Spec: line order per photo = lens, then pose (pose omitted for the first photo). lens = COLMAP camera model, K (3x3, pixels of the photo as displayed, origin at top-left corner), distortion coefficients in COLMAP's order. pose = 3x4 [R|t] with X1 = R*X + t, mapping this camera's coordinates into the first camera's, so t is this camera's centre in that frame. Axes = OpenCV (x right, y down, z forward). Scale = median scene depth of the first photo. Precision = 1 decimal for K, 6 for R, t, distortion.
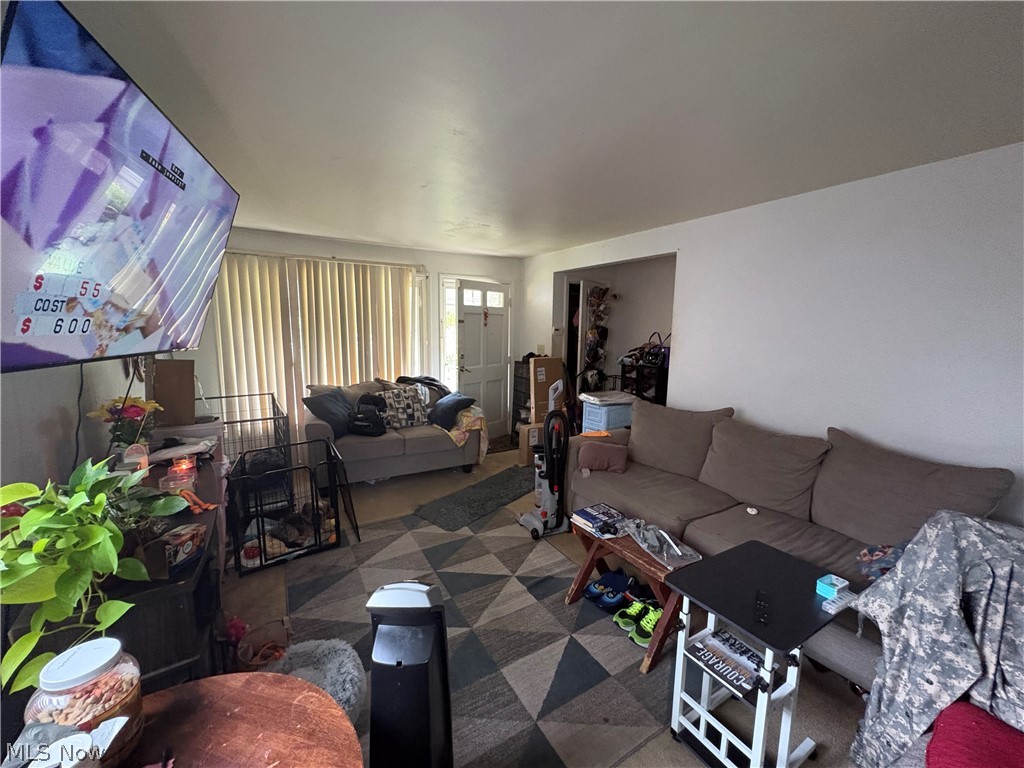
lens RADIAL K [[409.9, 0, 511.6], [0, 409.9, 382.5], [0, 0, 1]] dist [0.001263, -0.000056]
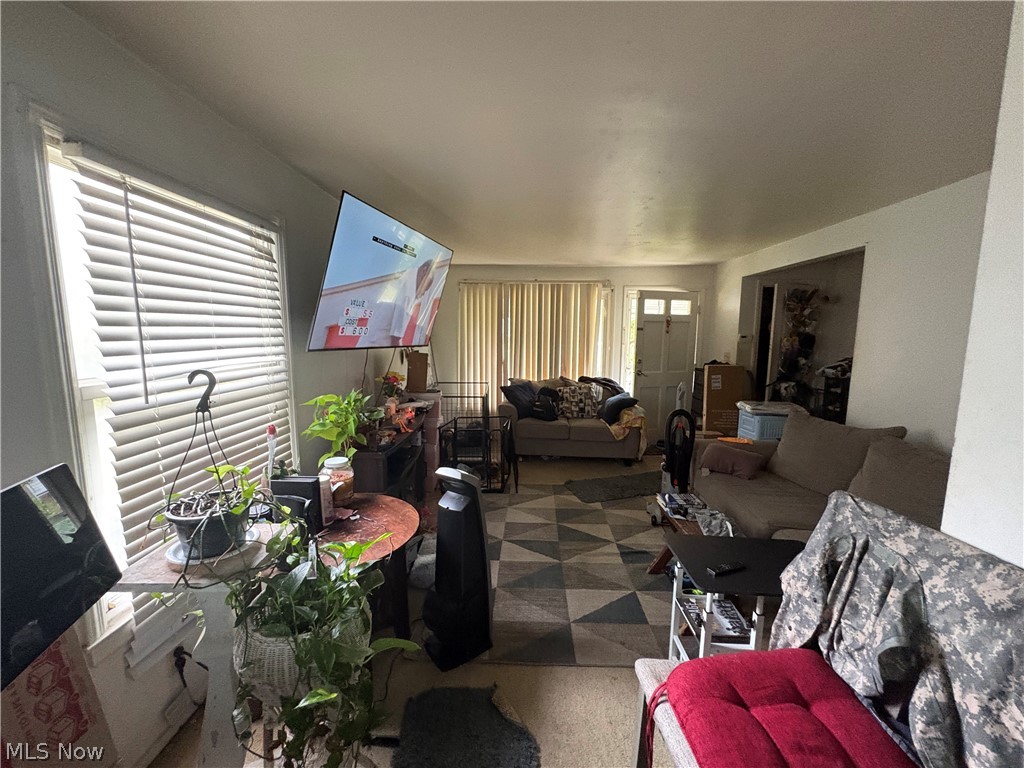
lens RADIAL K [[409.9, 0, 511.6], [0, 409.9, 382.5], [0, 0, 1]] dist [0.001263, -0.000056]
pose [[0.836386, 0.060947, -0.544742, 0.223792], [-0.073874, 0.997266, -0.001849, 0.022218], [0.543140, 0.041788, 0.838602, -0.102477]]
